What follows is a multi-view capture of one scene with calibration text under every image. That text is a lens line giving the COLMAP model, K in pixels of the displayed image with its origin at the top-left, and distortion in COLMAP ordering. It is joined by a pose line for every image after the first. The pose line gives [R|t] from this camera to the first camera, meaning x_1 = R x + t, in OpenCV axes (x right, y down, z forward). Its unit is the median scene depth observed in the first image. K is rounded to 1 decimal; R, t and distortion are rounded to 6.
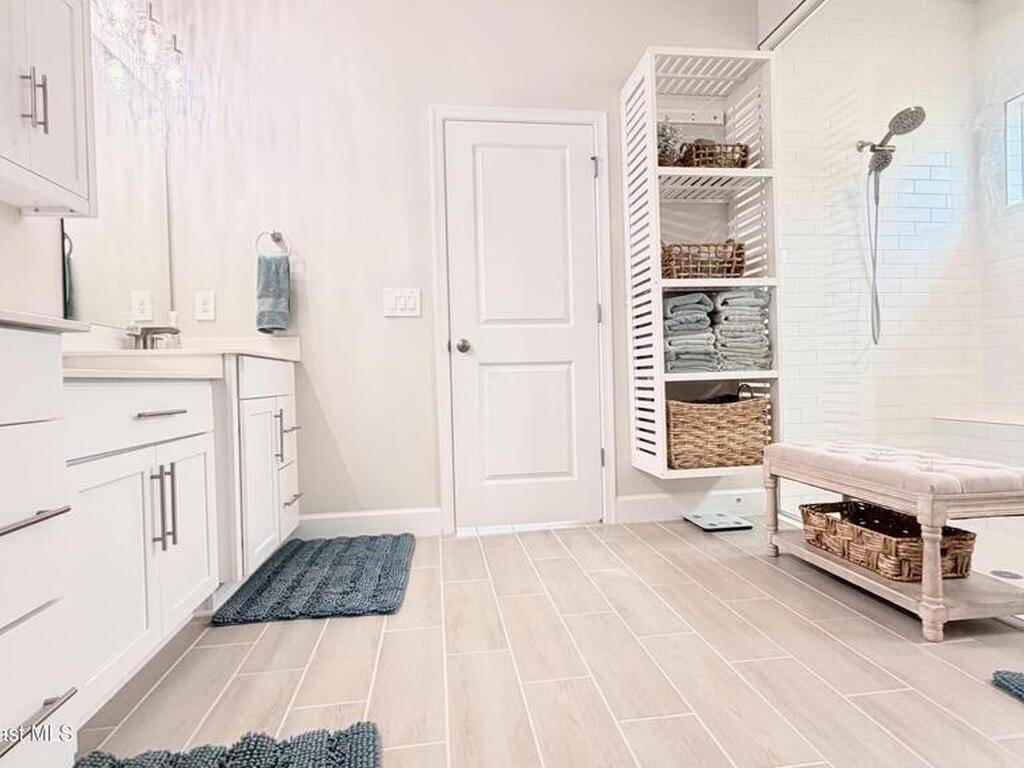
lens RADIAL K [[543.8, 0, 507.6], [0, 543.8, 389.9], [0, 0, 1]] dist [-0.003612, -0.000395]
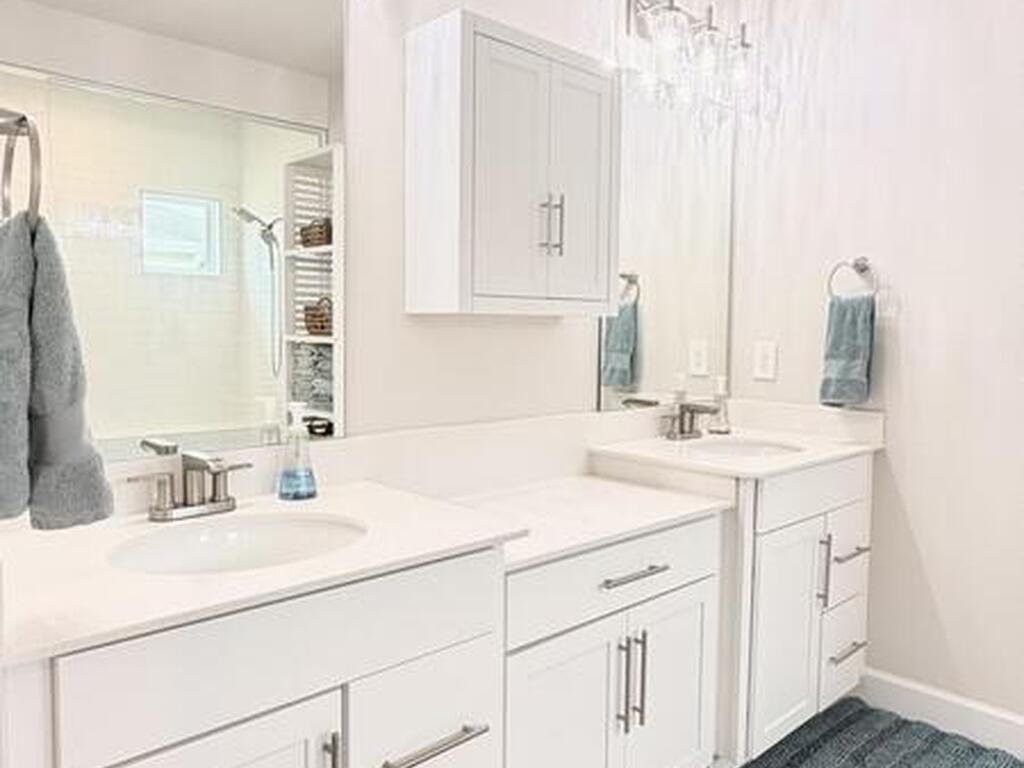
lens RADIAL K [[753.6, 0, 505.8], [0, 753.6, 378.3], [0, 0, 1]] dist [-0.013712, -0.004915]
pose [[0.578512, 0.080686, -0.811674, 0.148216], [-0.045243, 0.996738, 0.066837, -0.274922], [0.814418, -0.001944, 0.580275, 0.121852]]
